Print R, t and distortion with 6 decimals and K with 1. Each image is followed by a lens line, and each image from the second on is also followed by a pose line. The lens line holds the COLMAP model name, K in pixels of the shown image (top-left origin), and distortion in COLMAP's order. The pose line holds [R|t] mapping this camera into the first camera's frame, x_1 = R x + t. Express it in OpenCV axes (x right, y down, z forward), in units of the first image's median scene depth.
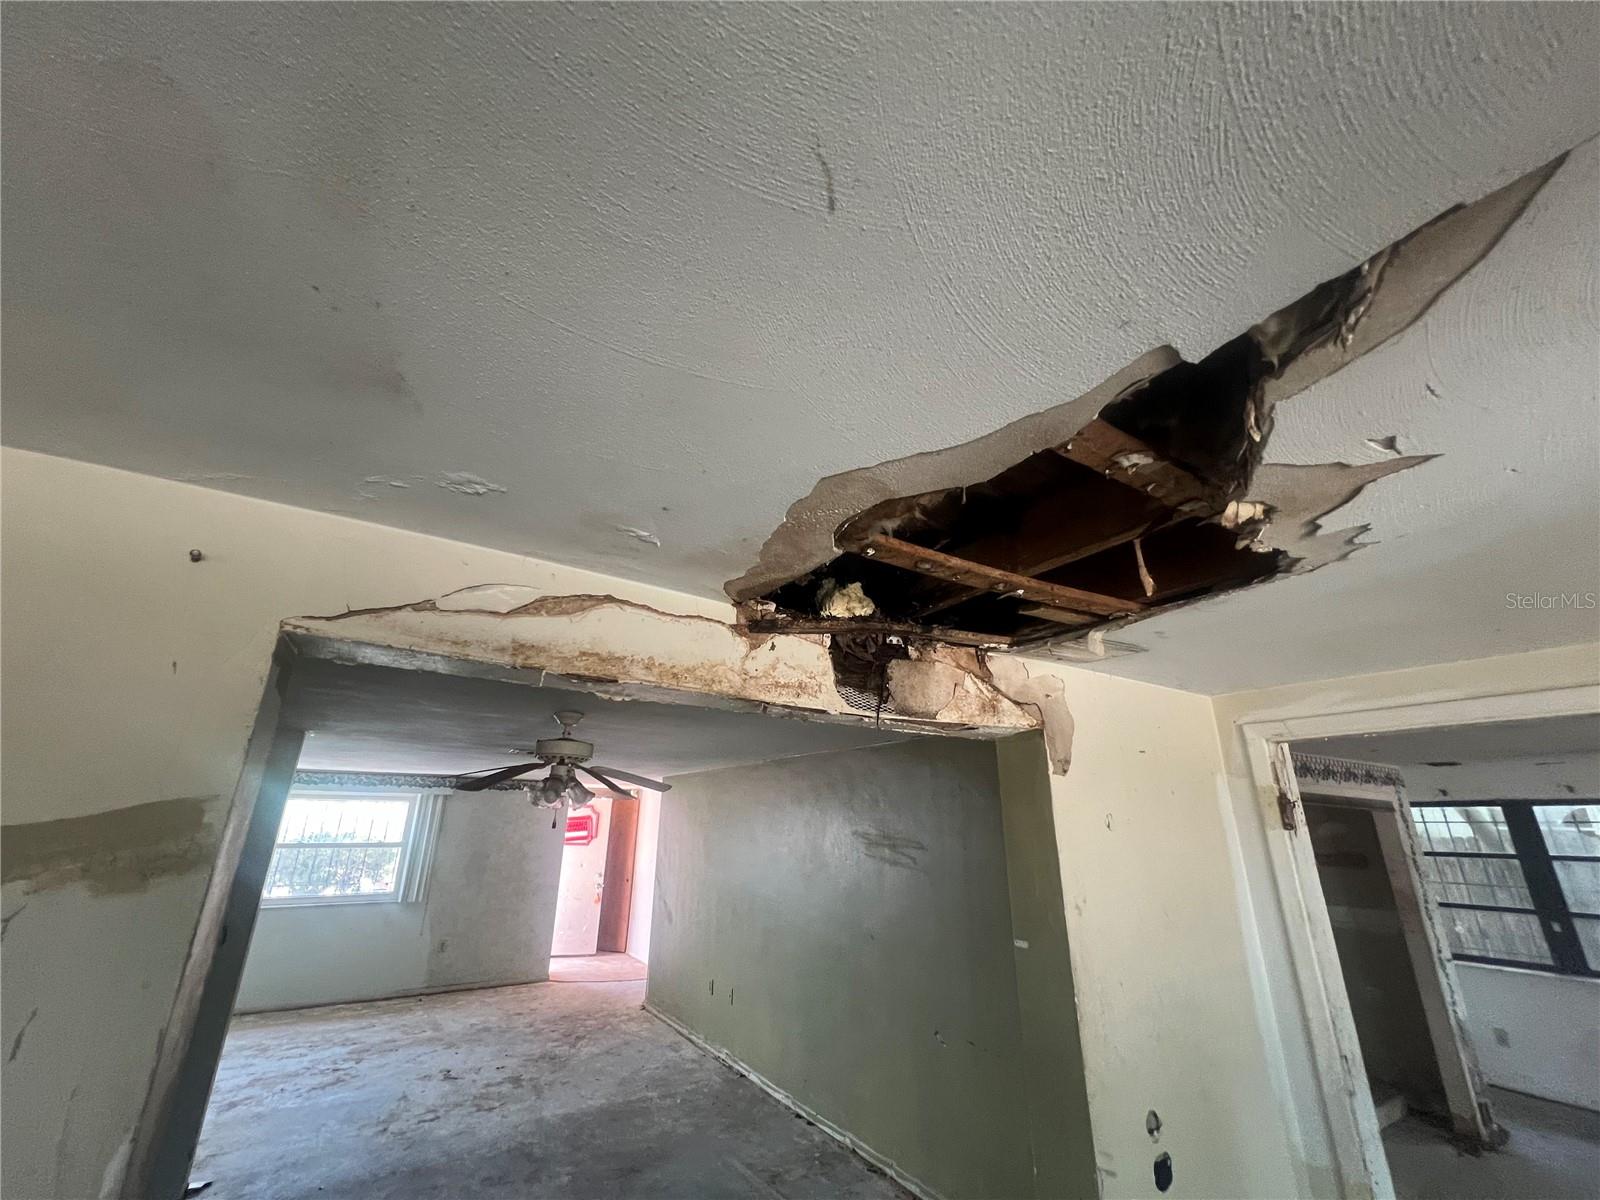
lens RADIAL K [[640.9, 0, 799.3], [0, 640.9, 596.5], [0, 0, 1]] dist [-0.003877, 0.001597]
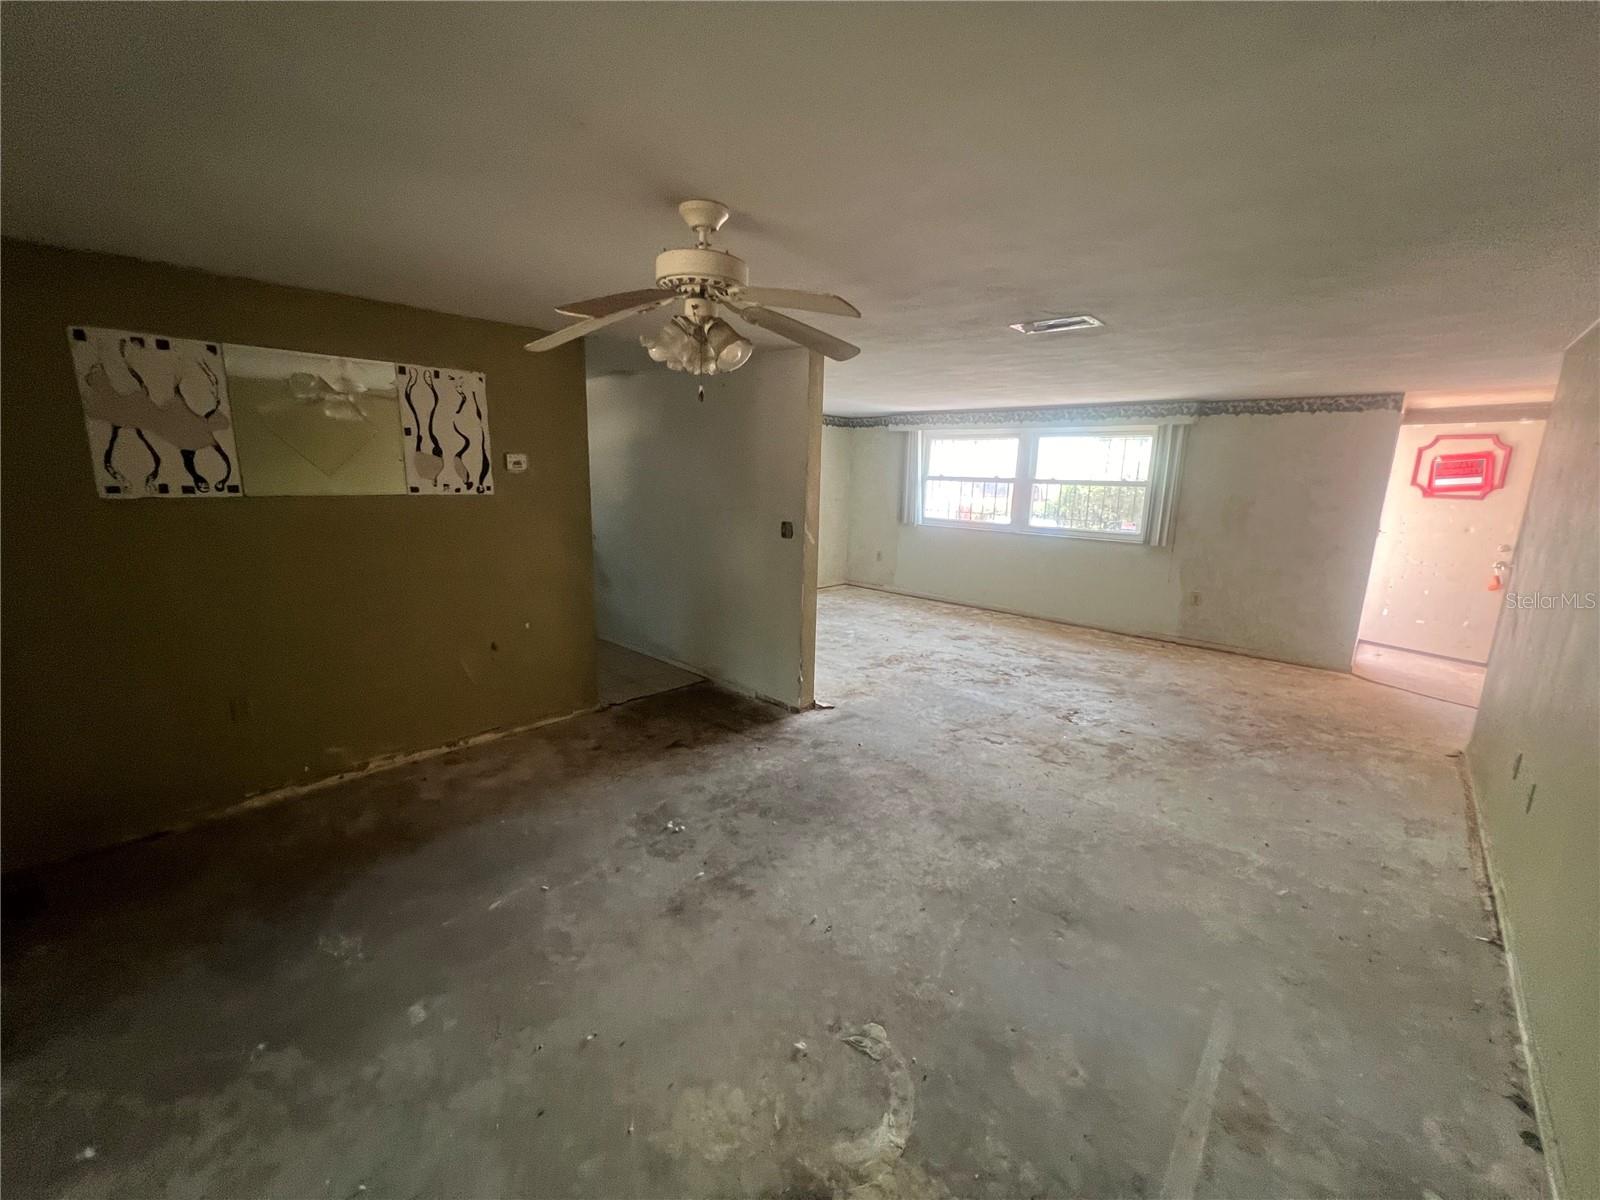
lens RADIAL K [[640.9, 0, 797.7], [0, 640.9, 599.1], [0, 0, 1]] dist [-0.003877, 0.001597]
pose [[0.253859, 0.187264, -0.948940, 0.204539], [0.302844, 0.916362, 0.261852, 0.279062], [0.918608, -0.353854, 0.175915, 0.621115]]
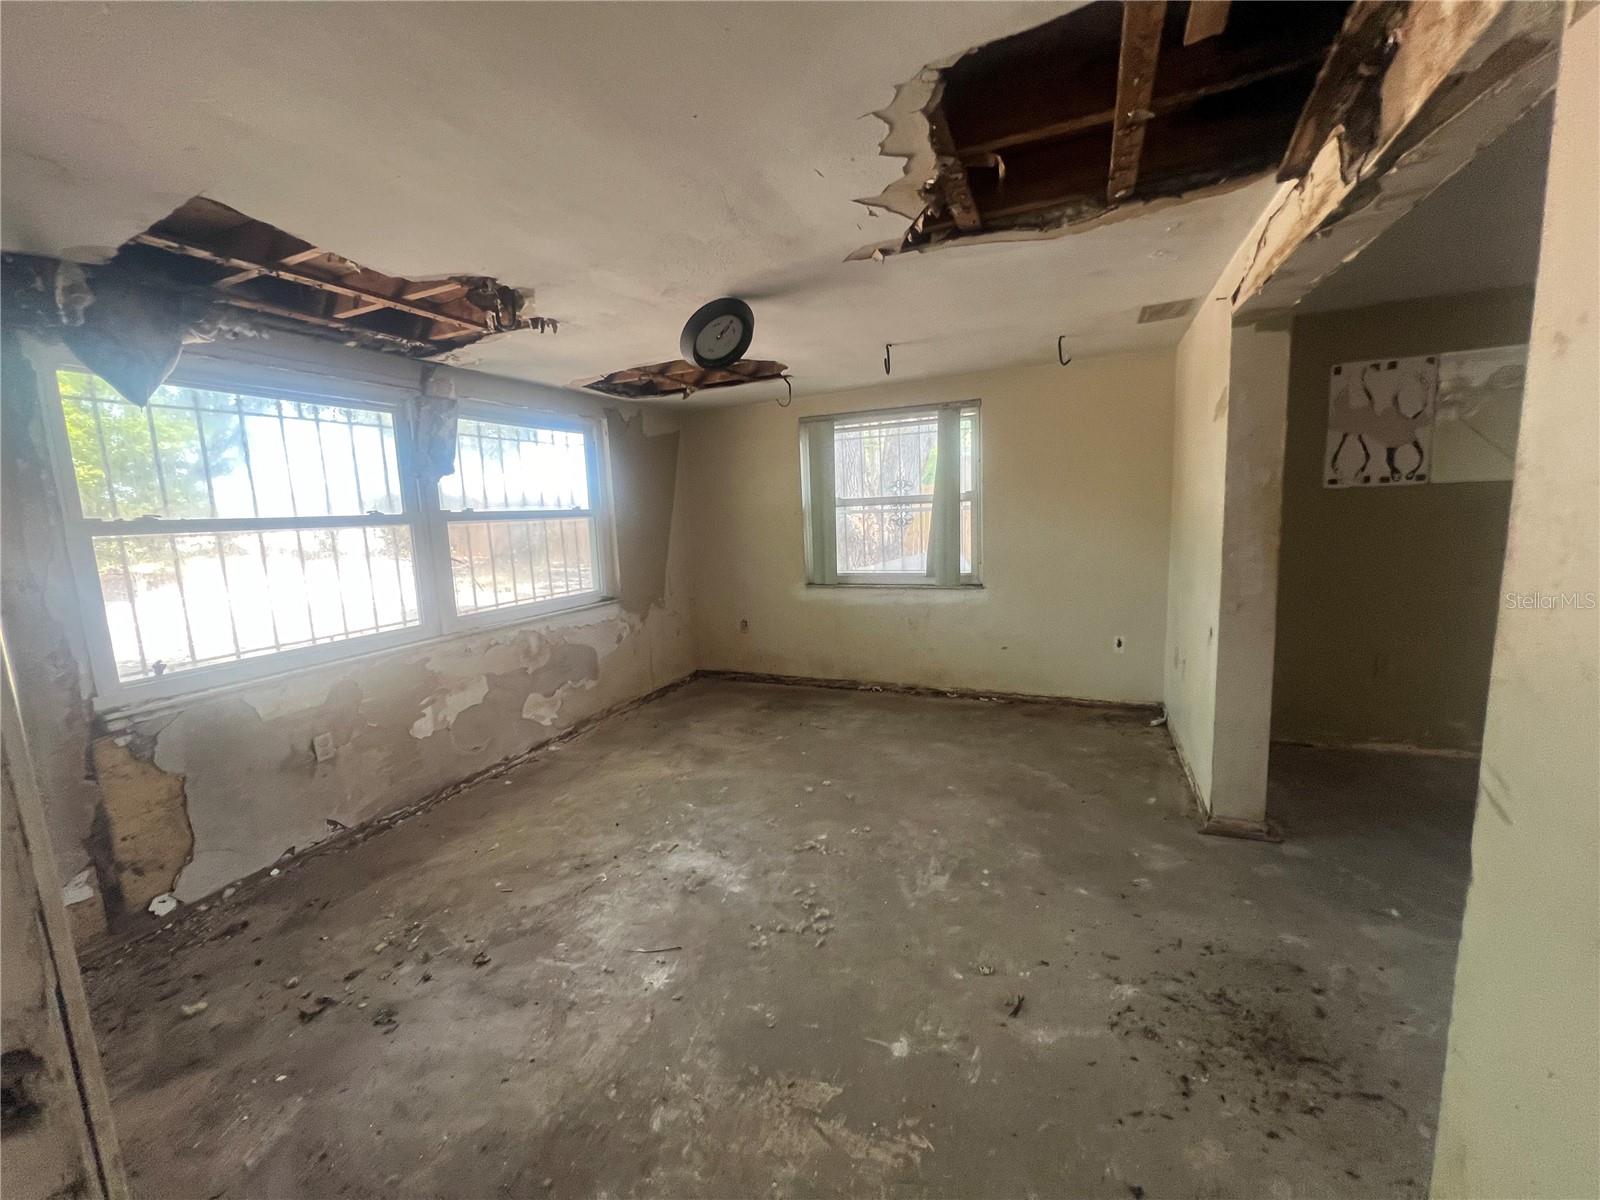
lens RADIAL K [[640.9, 0, 795.0], [0, 640.9, 595.8], [0, 0, 1]] dist [-0.003877, 0.001597]
pose [[-0.827351, 0.102262, -0.552298, 0.479805], [0.220191, 0.963632, -0.151425, 0.260200], [0.516727, -0.246893, -0.819779, 0.452058]]
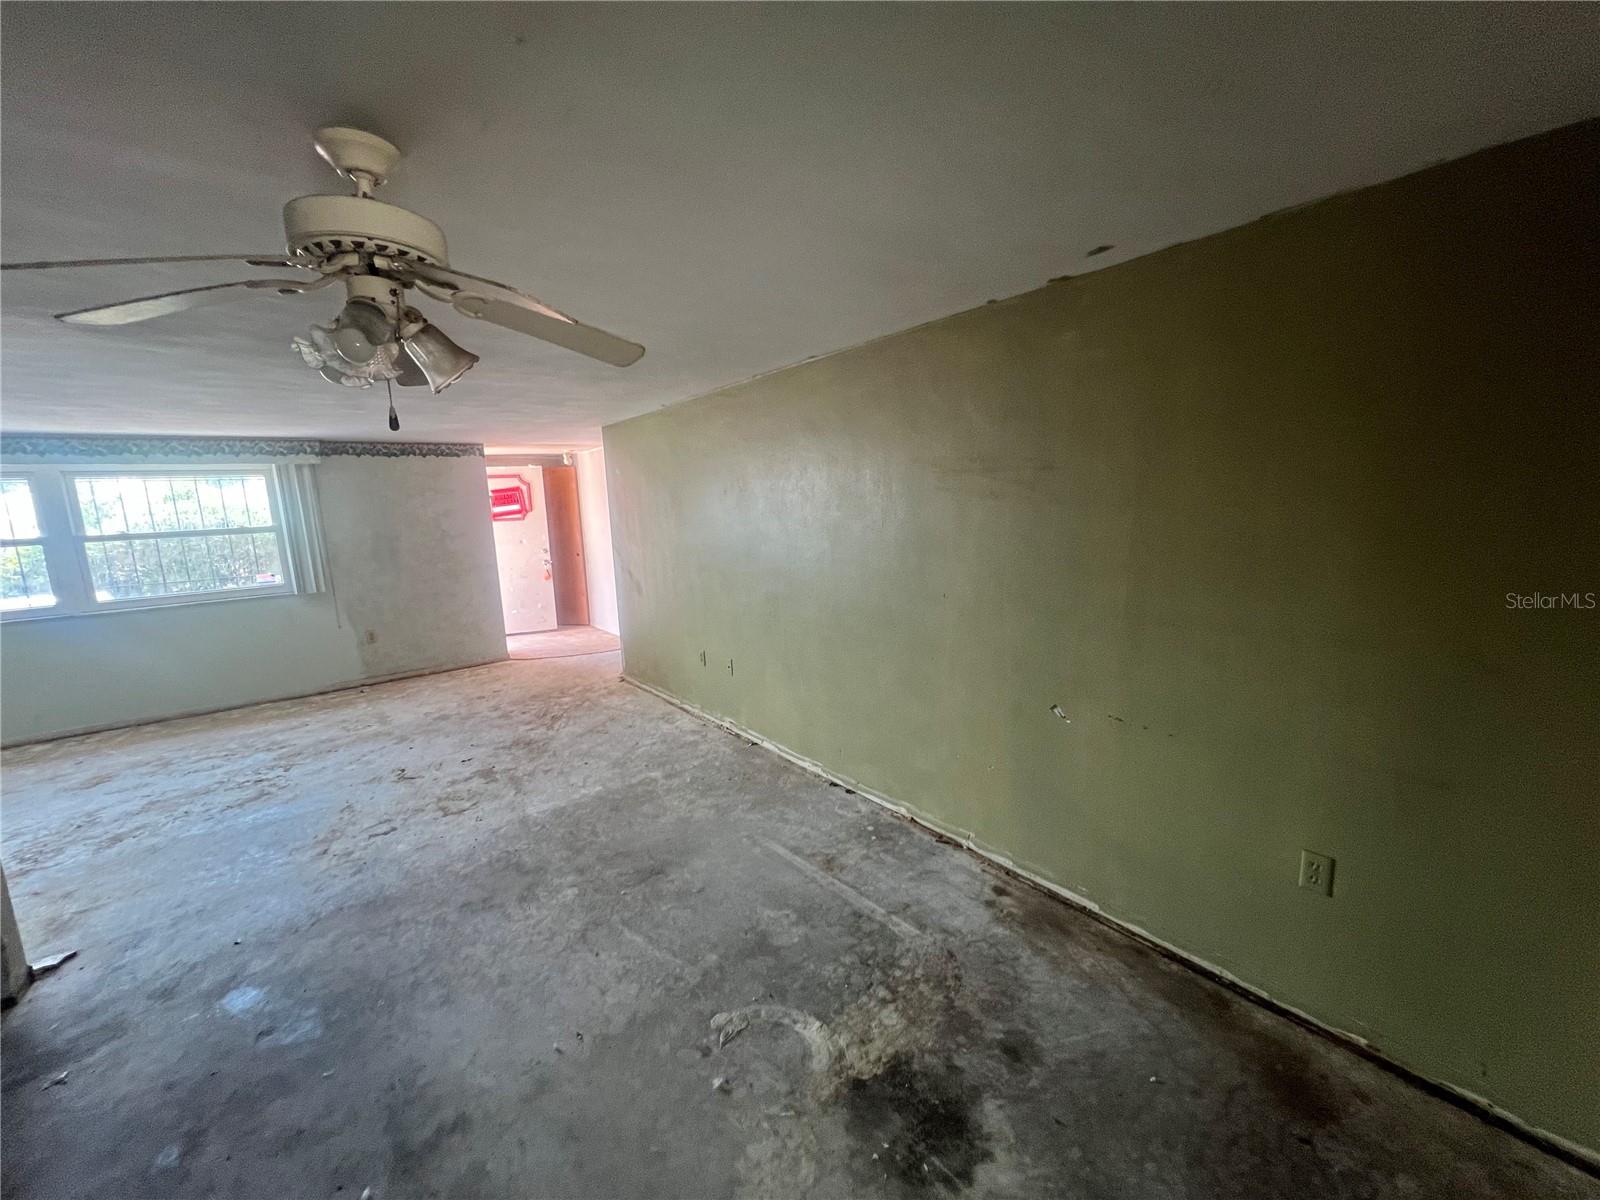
lens RADIAL K [[640.9, 0, 798.7], [0, 640.9, 597.1], [0, 0, 1]] dist [-0.003877, 0.001597]
pose [[0.993838, -0.066846, 0.088413, -0.106642], [0.016939, 0.879903, 0.474852, 0.178147], [-0.109537, -0.470429, 0.875613, 0.365556]]
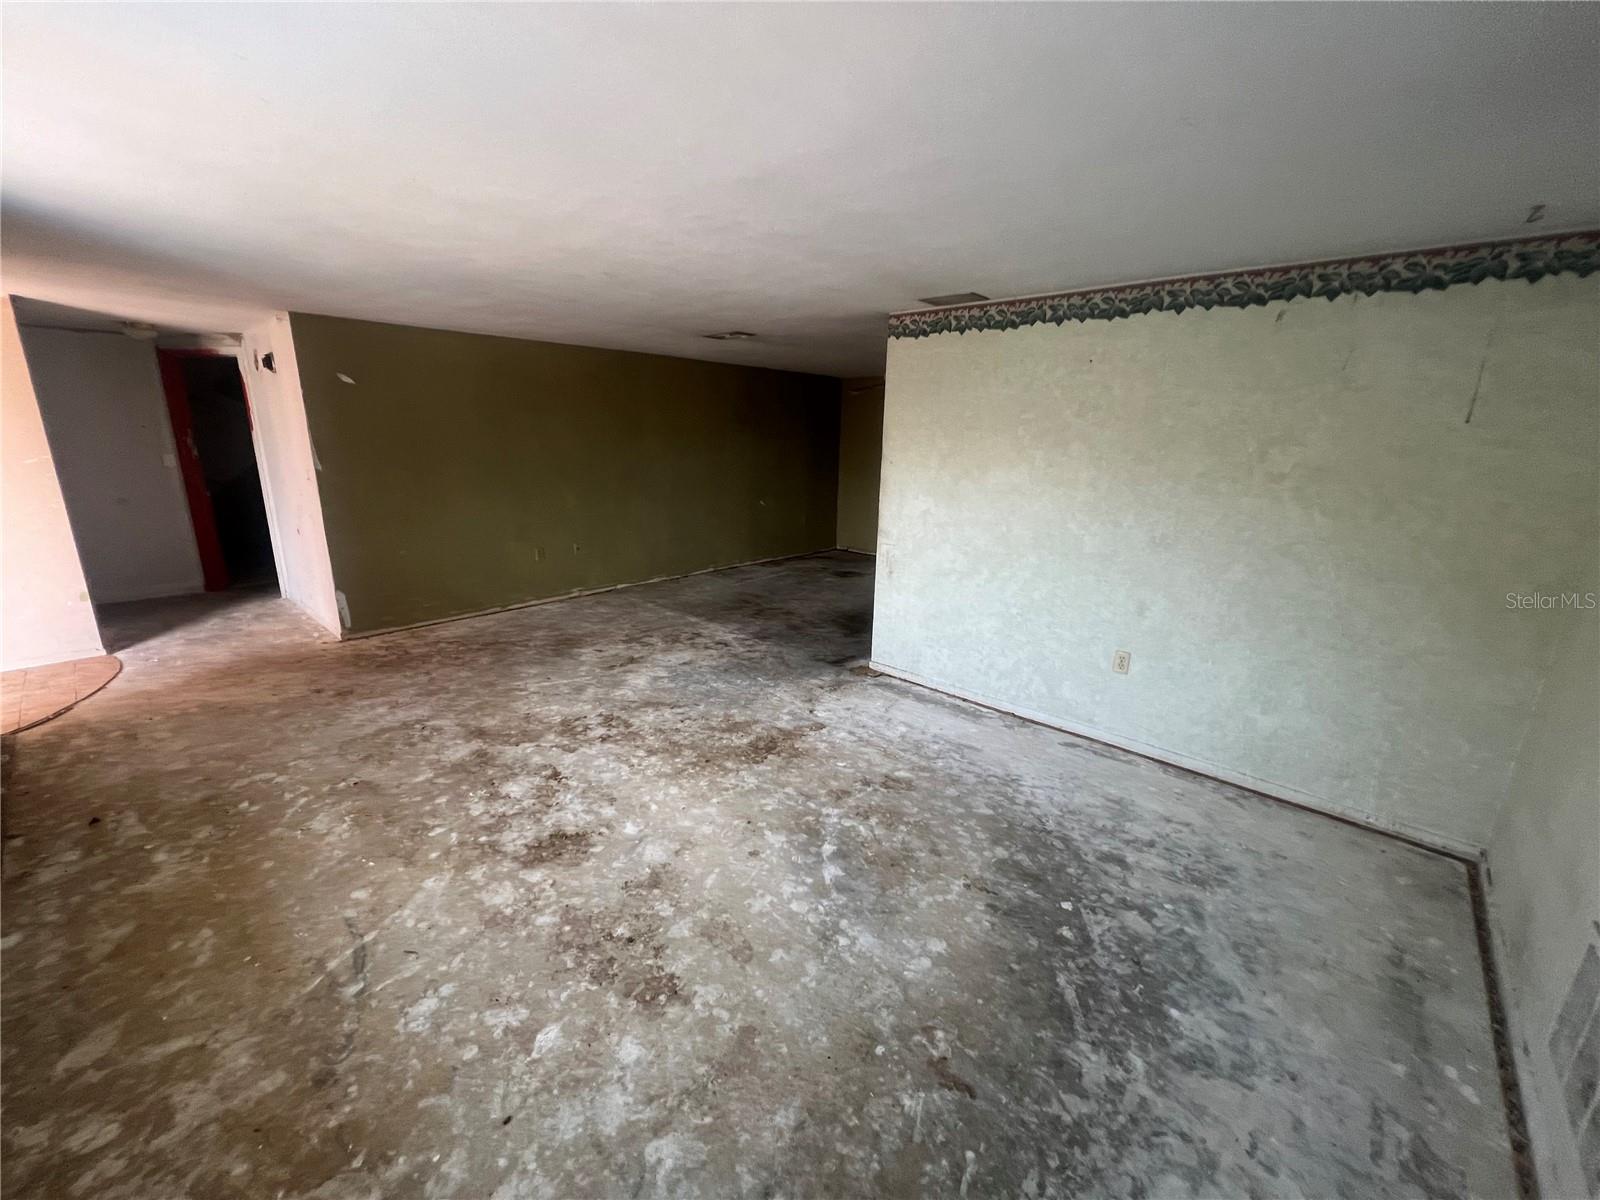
lens RADIAL K [[640.9, 0, 797.9], [0, 640.9, 598.2], [0, 0, 1]] dist [-0.003877, 0.001597]
pose [[-0.270981, -0.256883, 0.927675, -1.660224], [-0.343298, 0.926150, 0.156181, 0.484763], [-0.899286, -0.276147, -0.339156, 1.266604]]
